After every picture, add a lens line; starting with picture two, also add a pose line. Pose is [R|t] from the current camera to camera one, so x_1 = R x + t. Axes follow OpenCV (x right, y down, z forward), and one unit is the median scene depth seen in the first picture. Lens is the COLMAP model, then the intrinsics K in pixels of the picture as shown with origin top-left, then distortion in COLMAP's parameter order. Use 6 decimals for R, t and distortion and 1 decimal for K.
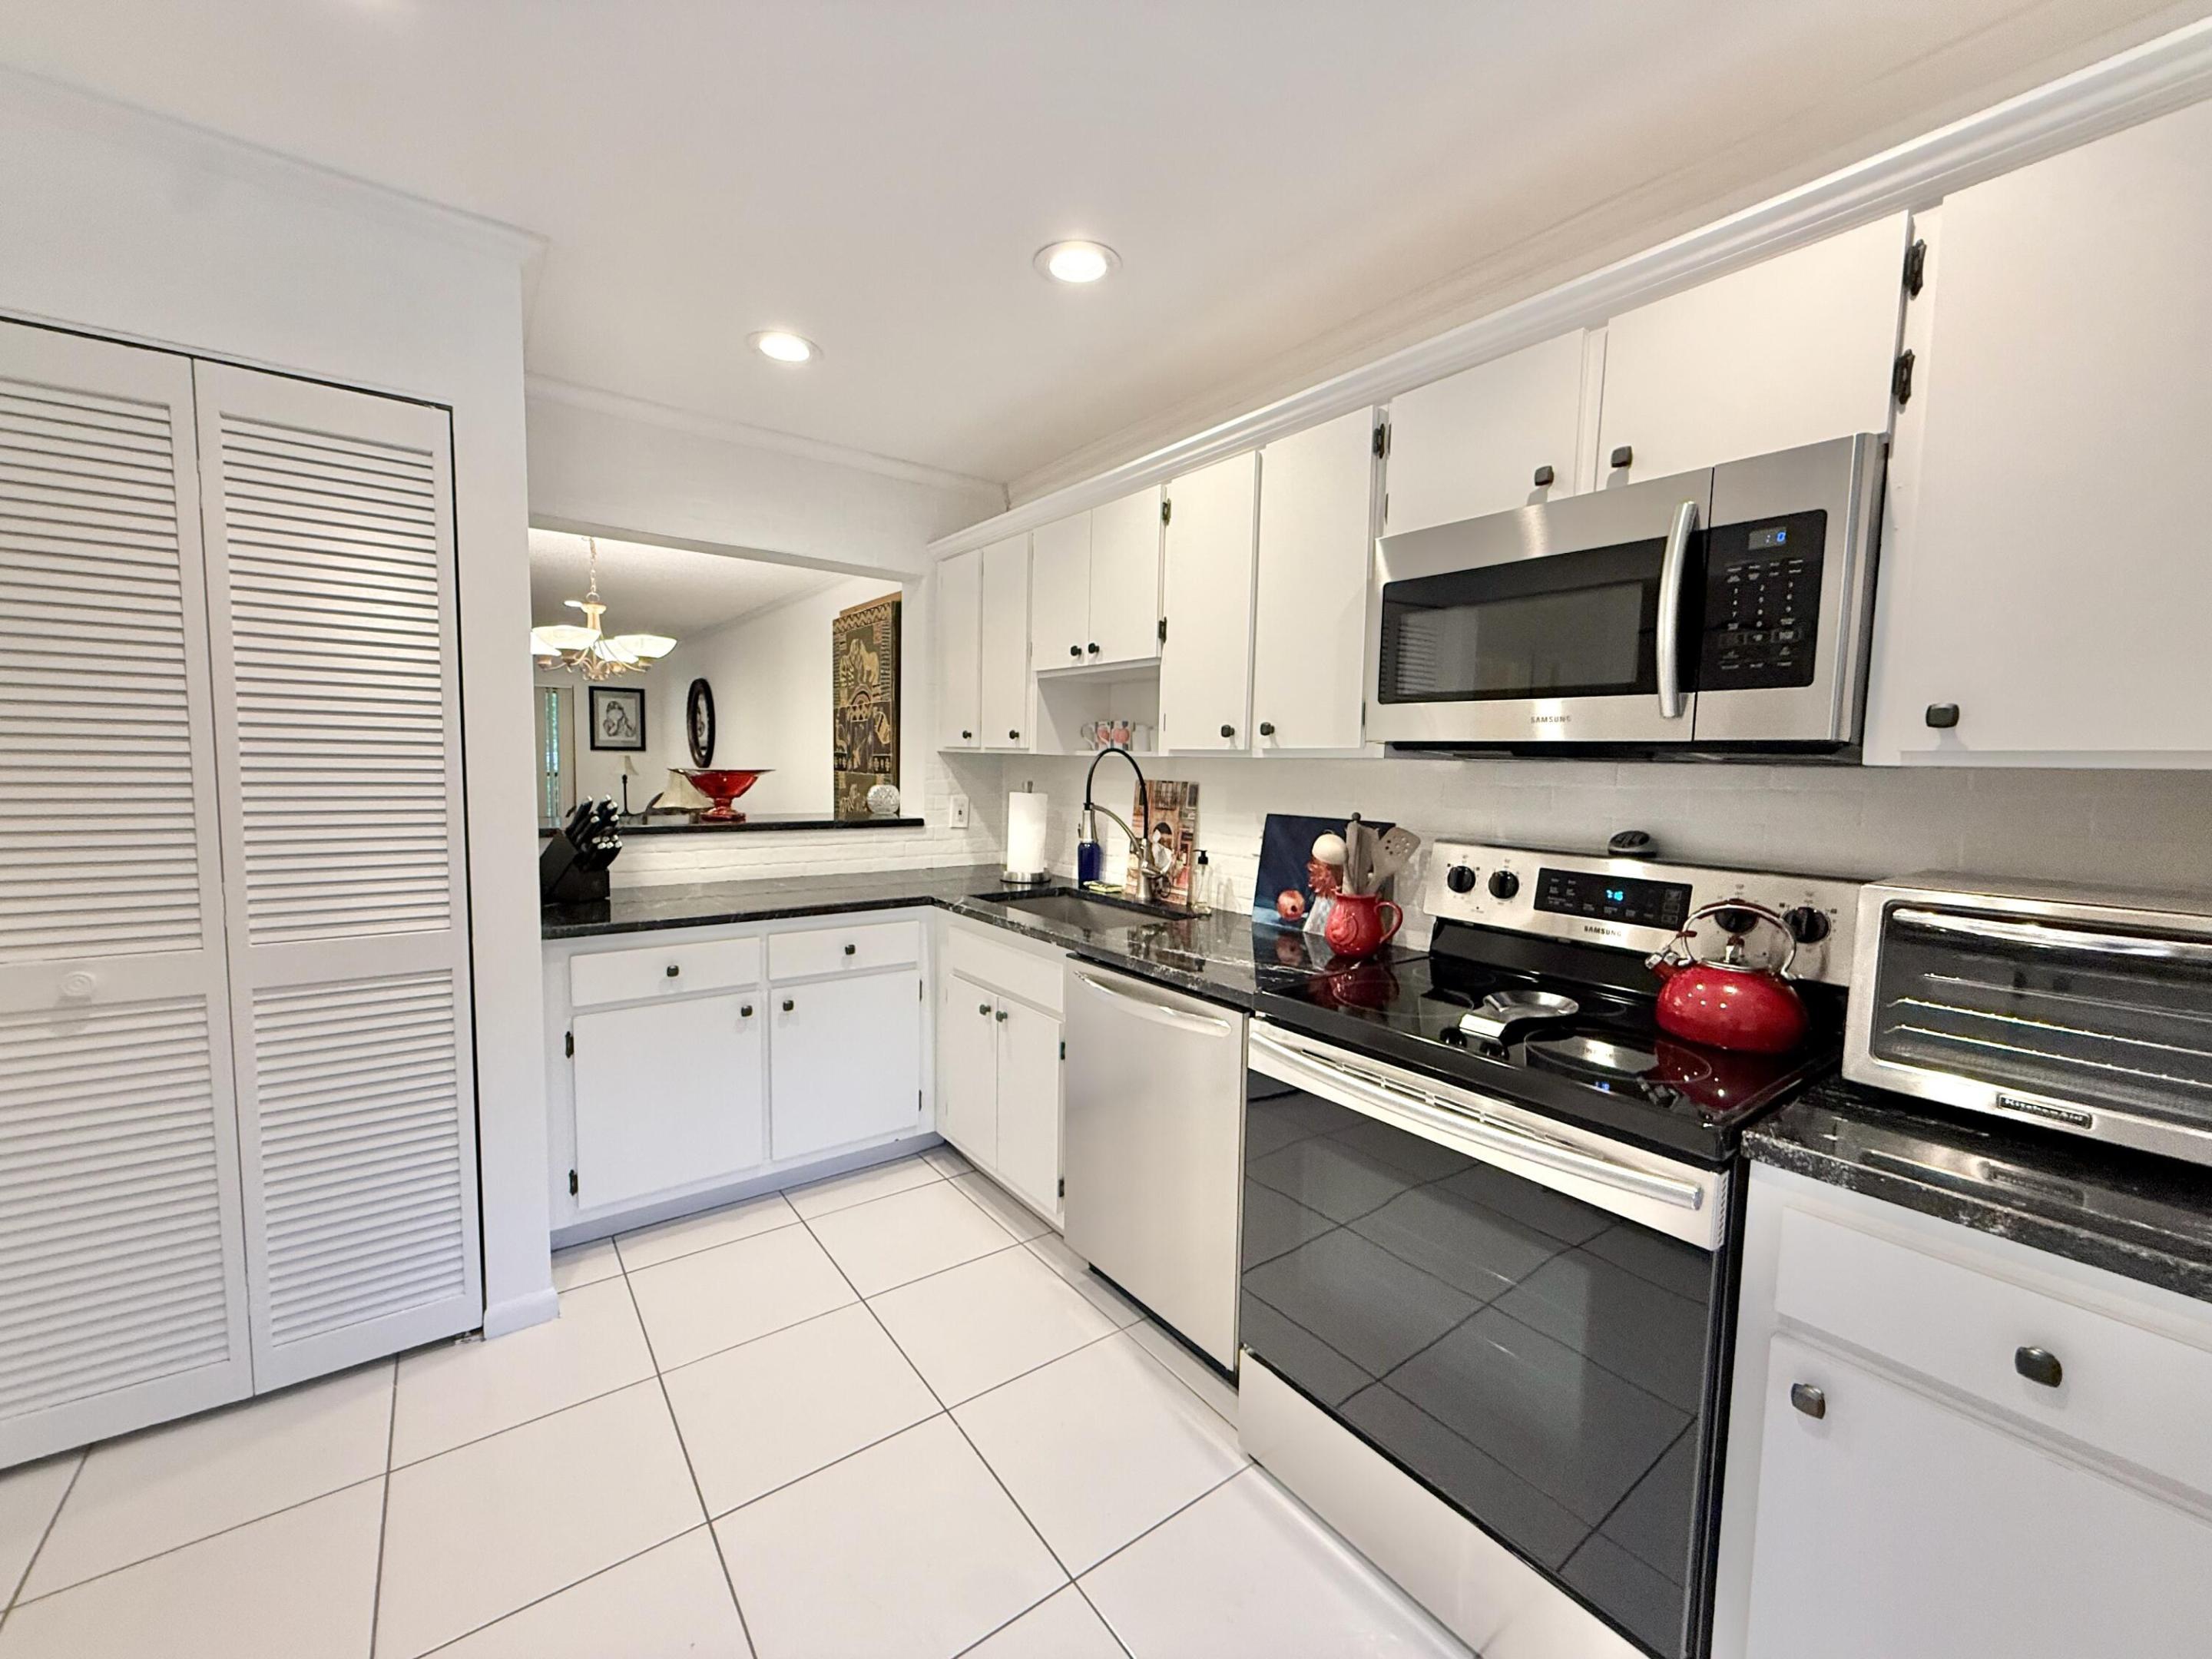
lens RADIAL K [[886.9, 0, 1106.0], [0, 886.9, 829.5], [0, 0, 1]] dist [0.000625, 0.000018]
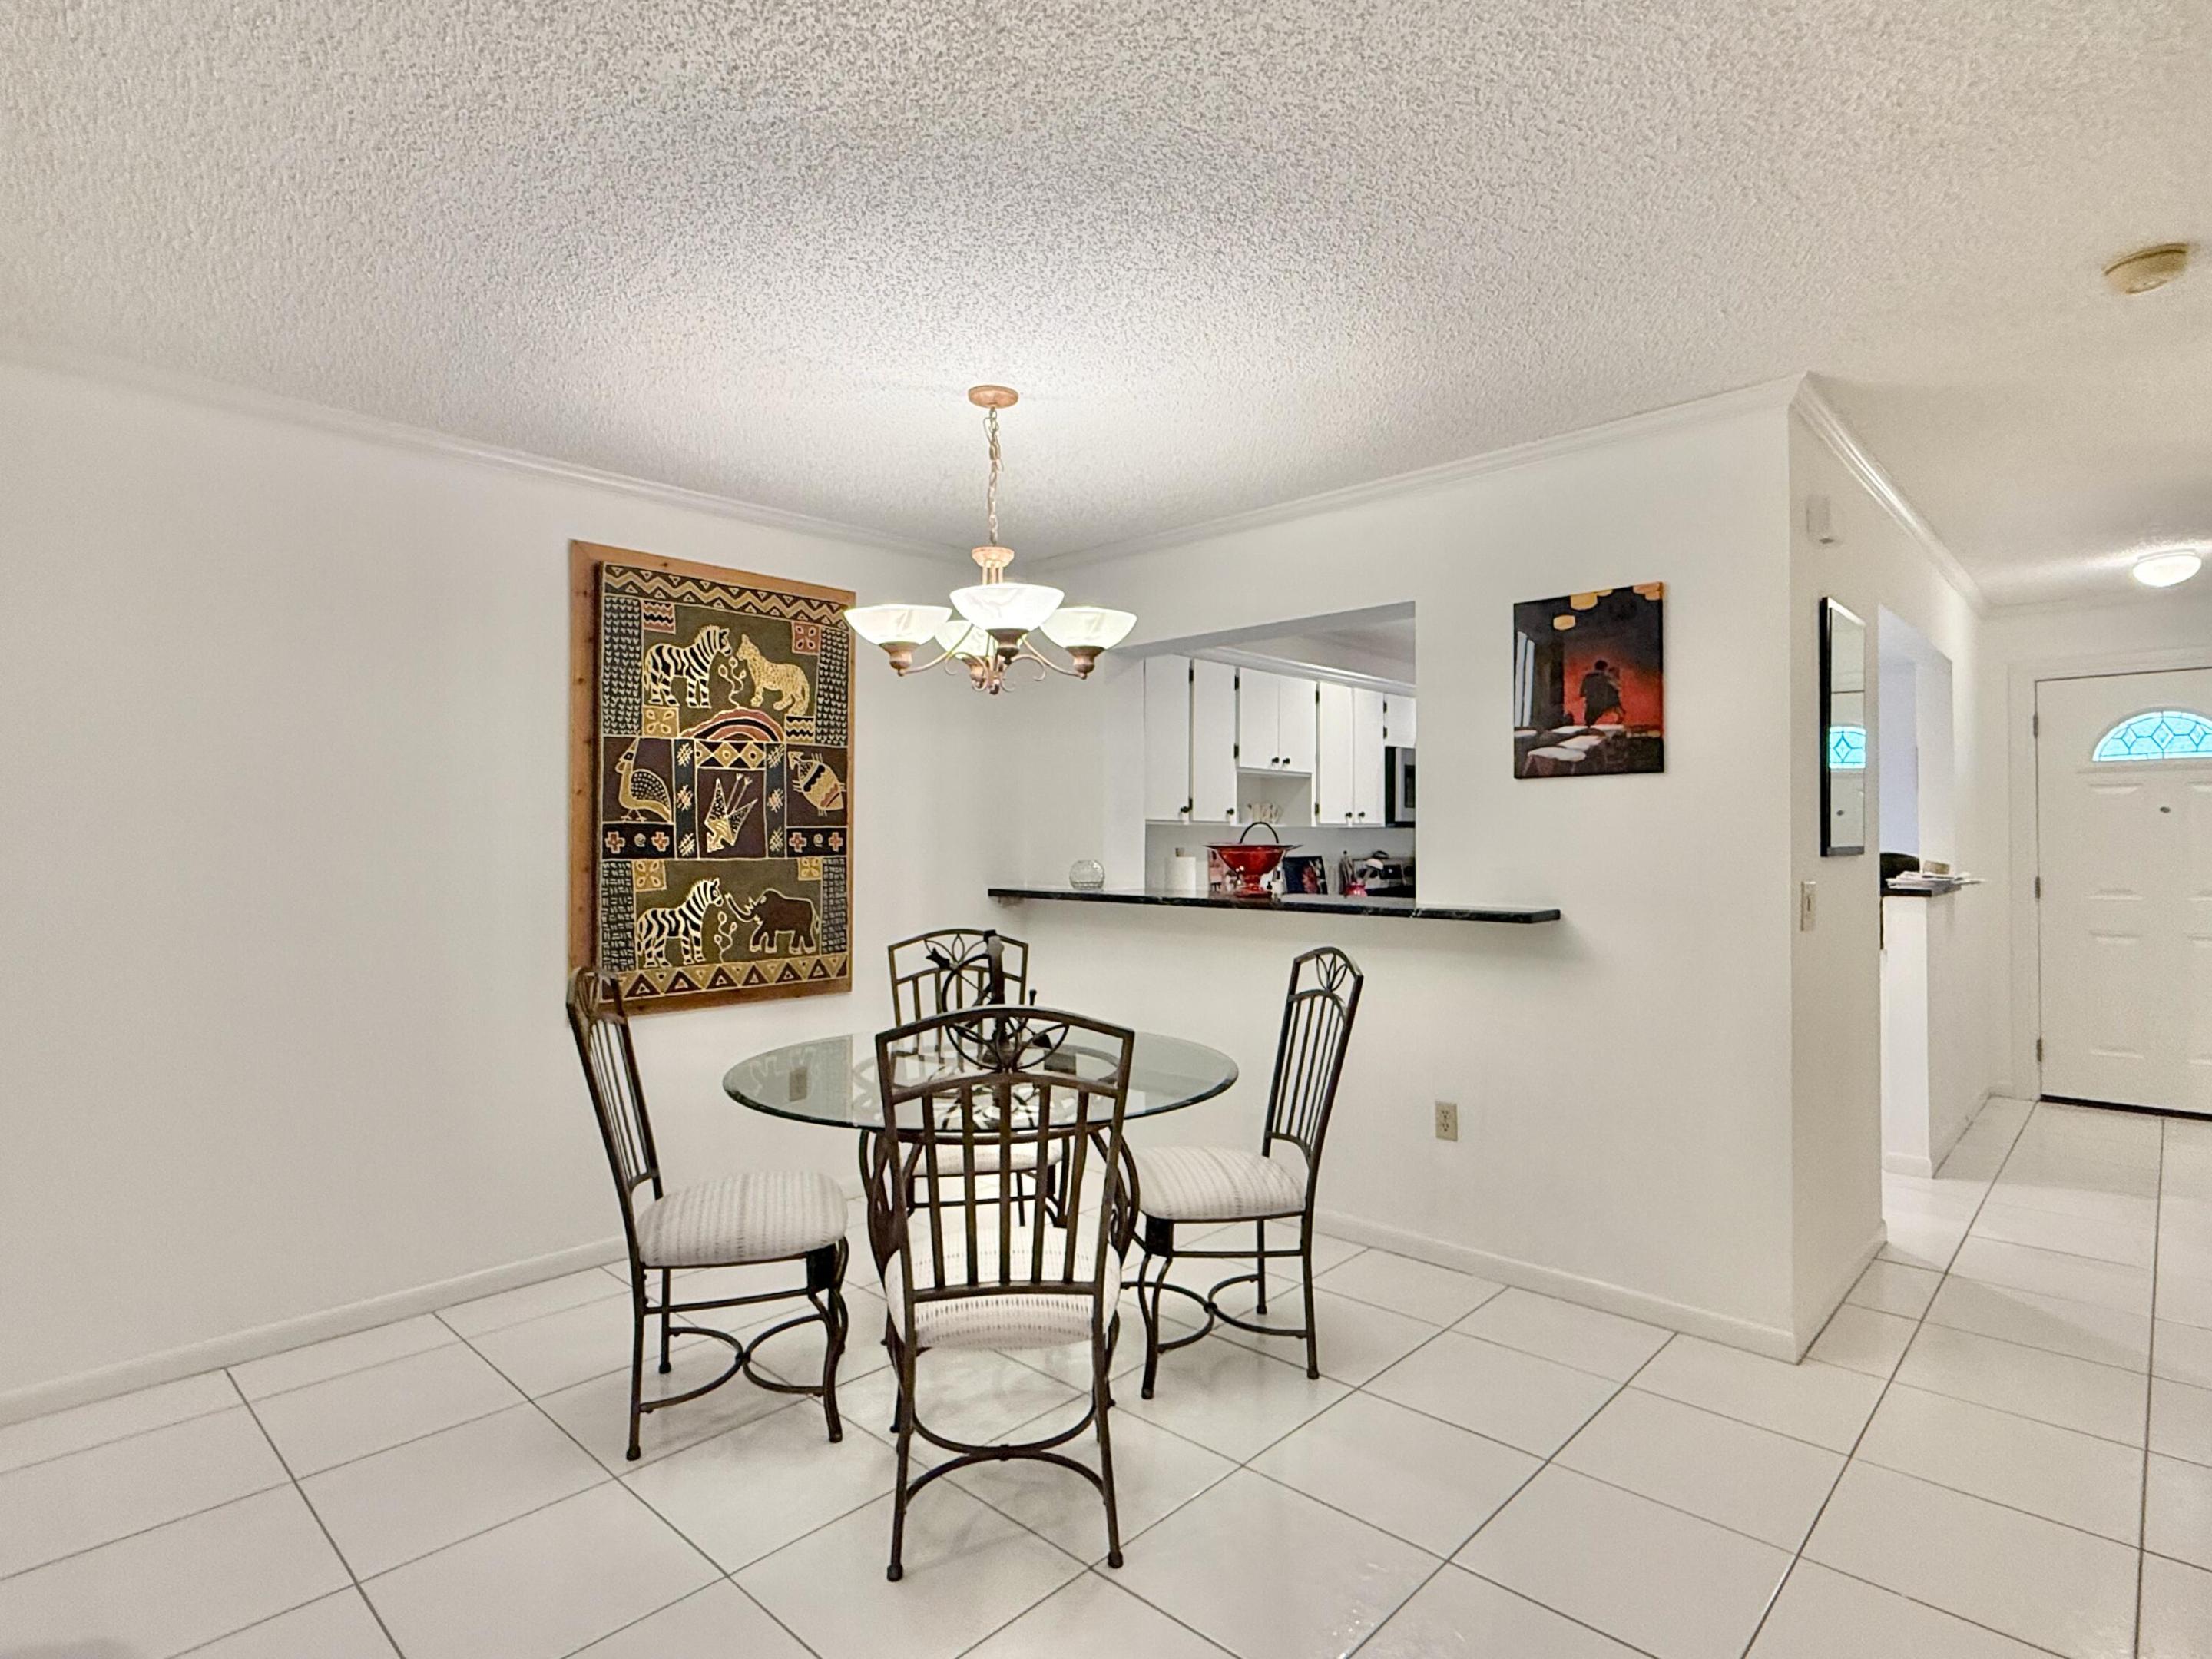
lens RADIAL K [[1133.7, 0, 1097.1], [0, 1133.7, 834.2], [0, 0, 1]] dist [-0.002352, -0.001662]
pose [[-0.169986, -0.017294, 0.985295, -2.211177], [0.075809, 0.996654, 0.030572, -0.177408], [-0.982526, 0.079891, -0.168106, 1.877242]]
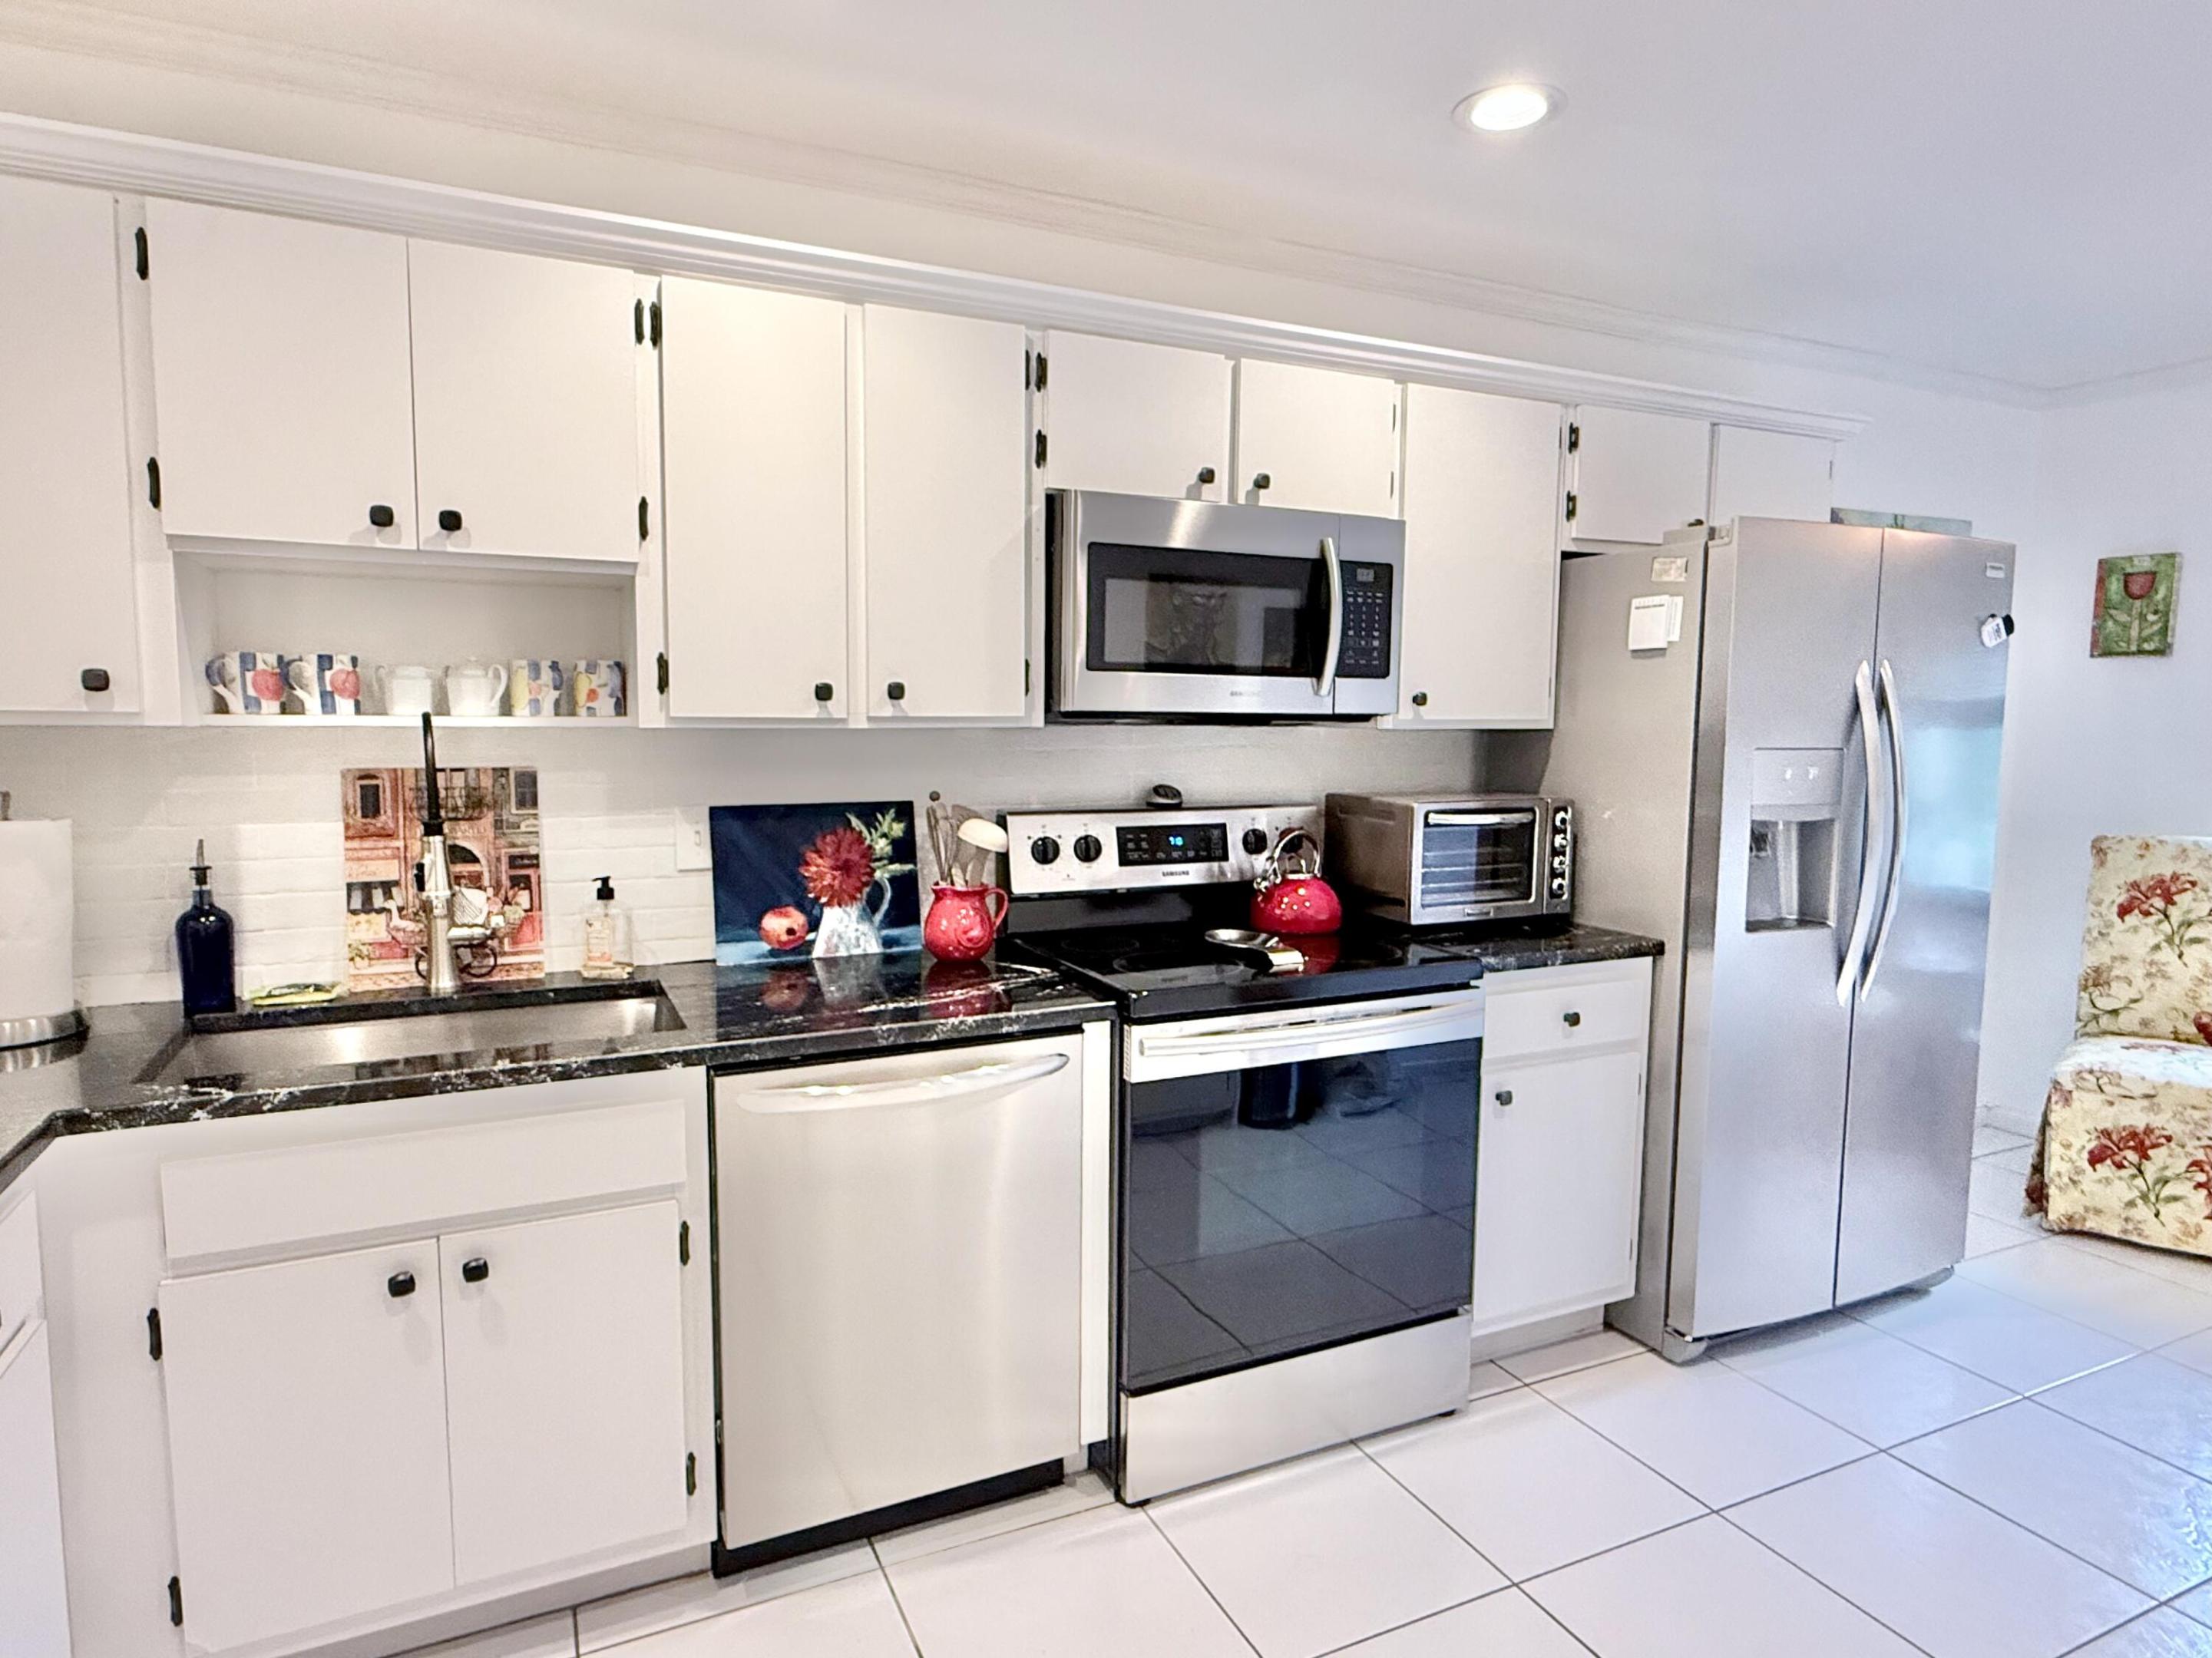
lens RADIAL K [[1236.6, 0, 1106.0], [0, 1236.6, 829.0], [0, 0, 1]] dist [-0.001230, 0.000024]
pose [[0.200068, -0.110685, 0.973510, -0.723857], [0.072807, 0.992531, 0.097884, -0.075910], [-0.977073, 0.051295, 0.206632, 0.538789]]
